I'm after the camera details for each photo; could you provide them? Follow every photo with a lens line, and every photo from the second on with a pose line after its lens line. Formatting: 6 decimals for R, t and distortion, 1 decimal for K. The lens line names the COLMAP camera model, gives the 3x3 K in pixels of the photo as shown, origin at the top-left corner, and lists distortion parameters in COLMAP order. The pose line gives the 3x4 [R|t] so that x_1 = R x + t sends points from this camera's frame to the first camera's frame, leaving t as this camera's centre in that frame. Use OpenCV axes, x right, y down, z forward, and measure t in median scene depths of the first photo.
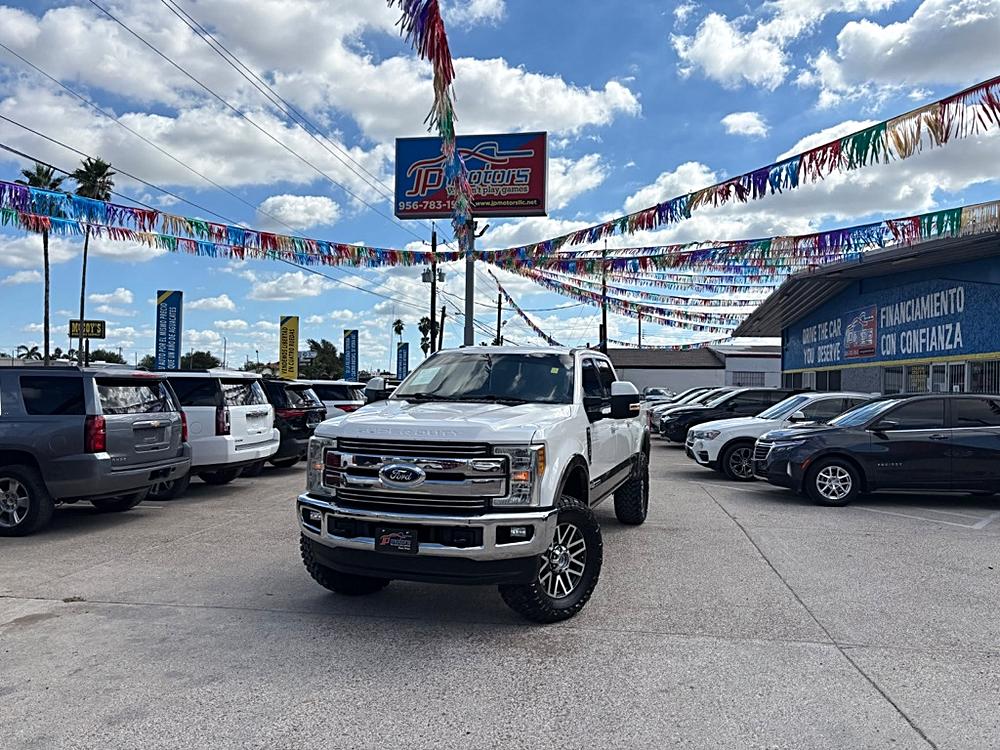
lens RADIAL K [[741.1, 0, 507.0], [0, 741.1, 376.0], [0, 0, 1]] dist [0.027920, -0.005192]
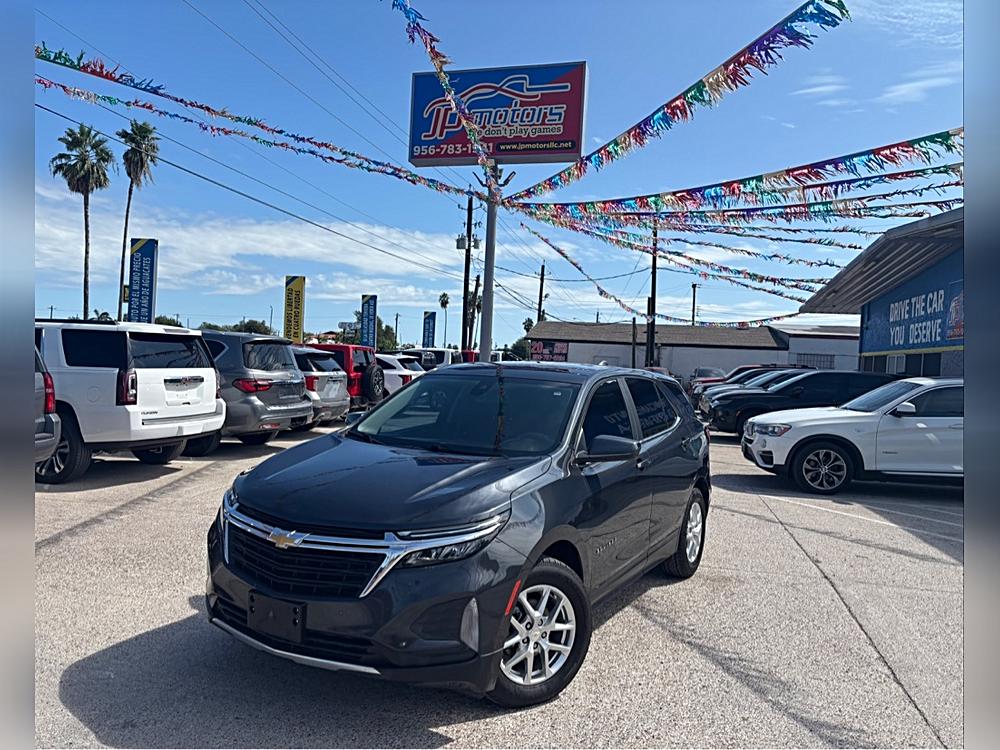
lens RADIAL K [[740.6, 0, 470.8], [0, 740.6, 375.5], [0, 0, 1]] dist [0.029572, -0.002615]
pose [[0.993187, 0.033101, -0.111730, 0.033311], [-0.029597, 0.999021, 0.032878, 0.006369], [0.112709, -0.029347, 0.993195, 0.149685]]
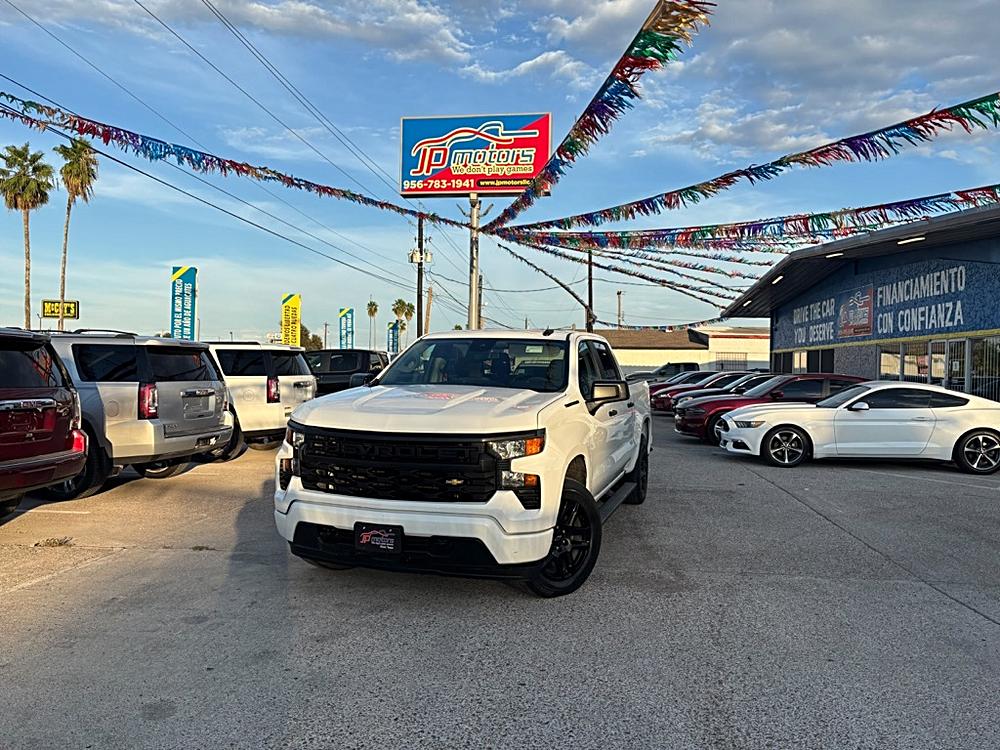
lens RADIAL K [[741.6, 0, 495.5], [0, 741.6, 375.1], [0, 0, 1]] dist [0.024184, -0.003172]
pose [[0.999668, 0.000783, 0.025754, -0.054368], [-0.001339, 0.999766, 0.021569, 0.008305], [-0.025732, -0.021597, 0.999436, -0.018615]]
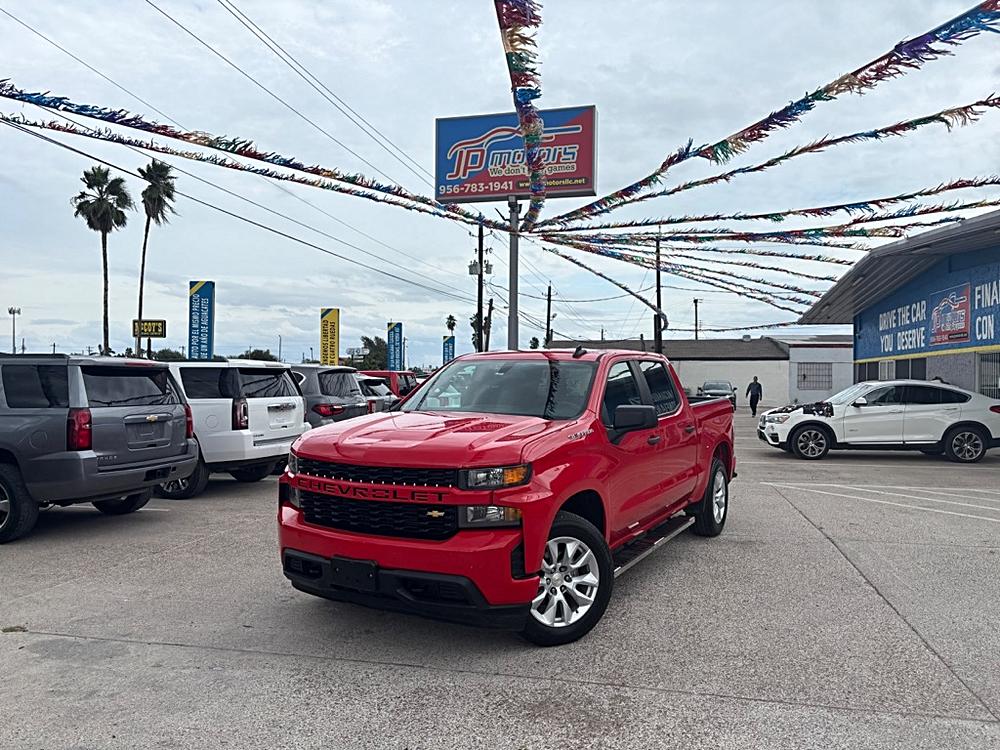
lens RADIAL K [[738.9, 0, 498.0], [0, 738.9, 380.1], [0, 0, 1]] dist [0.055055, -0.058148]
pose [[0.996589, -0.007827, -0.082153, 0.006699], [0.008768, 0.999900, 0.011104, 0.005575], [0.082058, -0.011787, 0.996558, 0.065180]]
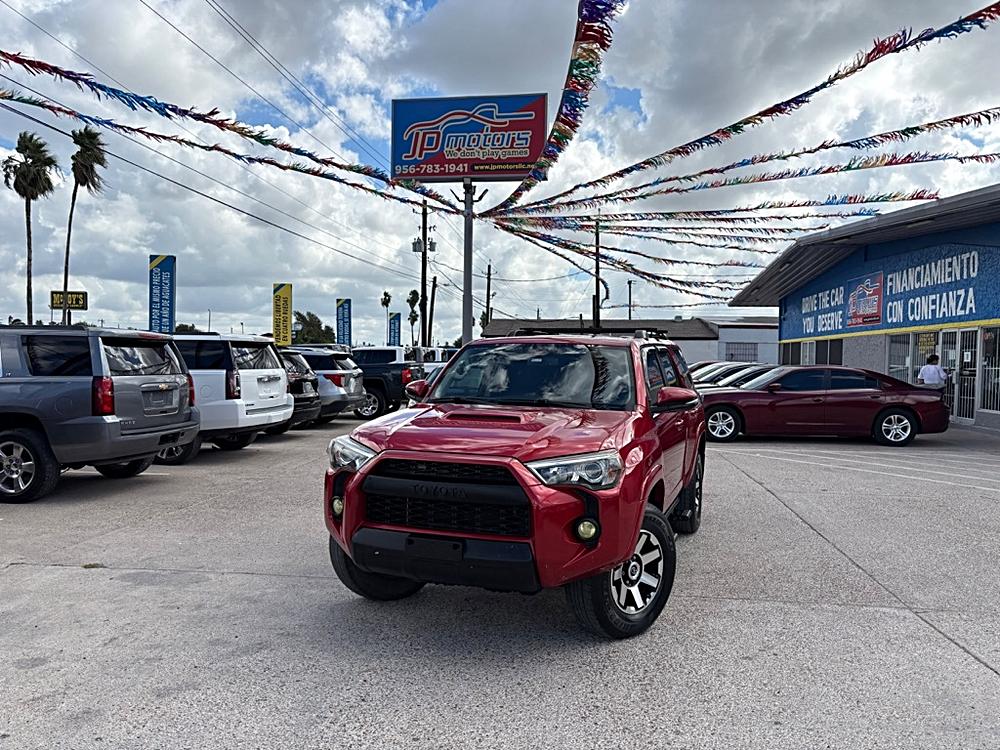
lens RADIAL K [[741.5, 0, 502.3], [0, 741.5, 375.3], [0, 0, 1]] dist [0.024971, 0.002534]
pose [[0.999898, -0.000645, 0.014269, -0.022657], [0.000146, 0.999390, 0.034932, 0.007404], [-0.014283, -0.034927, 0.999288, 0.016982]]
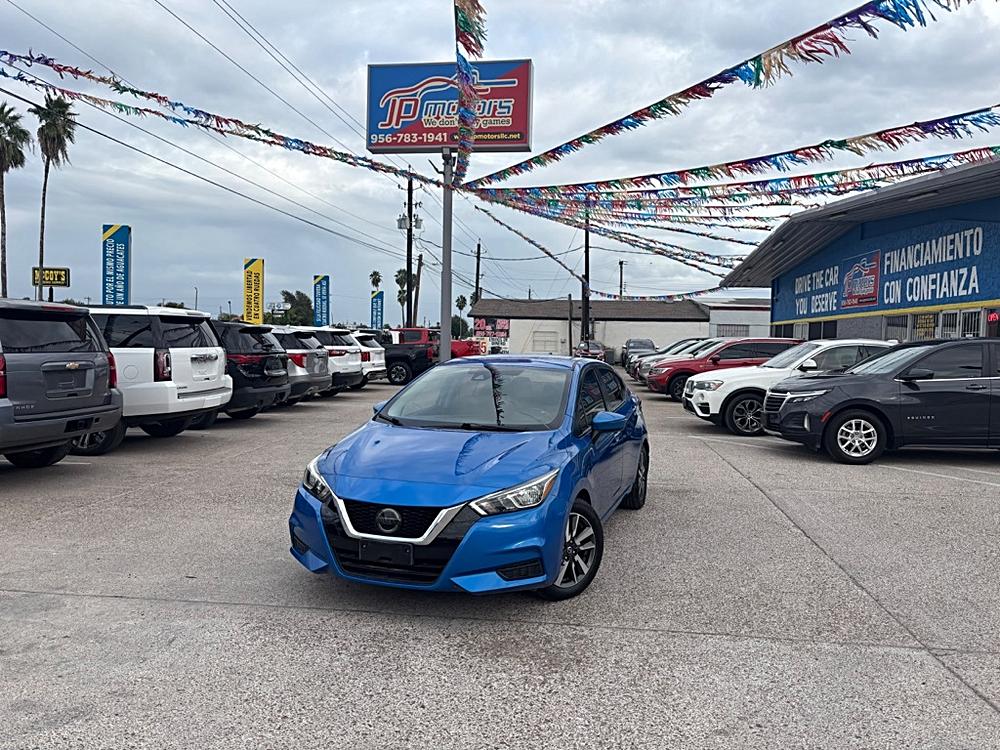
lens RADIAL K [[741.7, 0, 501.2], [0, 741.7, 369.3], [0, 0, 1]] dist [0.023871, -0.004778]
pose [[0.999730, 0.005510, 0.022596, -0.003147], [-0.006685, 0.998610, 0.052281, 0.009394], [-0.022276, -0.052417, 0.998377, 0.066148]]
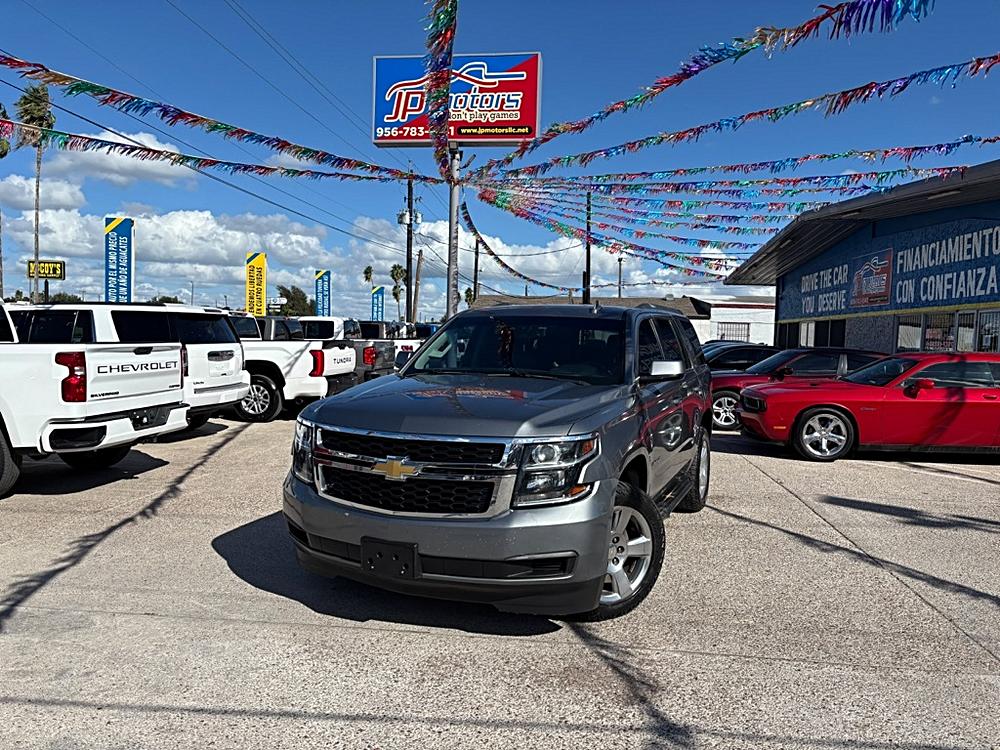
lens RADIAL K [[740.3, 0, 499.6], [0, 740.3, 373.7], [0, 0, 1]] dist [0.023966, -0.000606]
pose [[0.999540, 0.011043, 0.028248, -0.020094], [-0.012827, 0.997881, 0.063784, 0.007565], [-0.027484, -0.064117, 0.997564, 0.080087]]
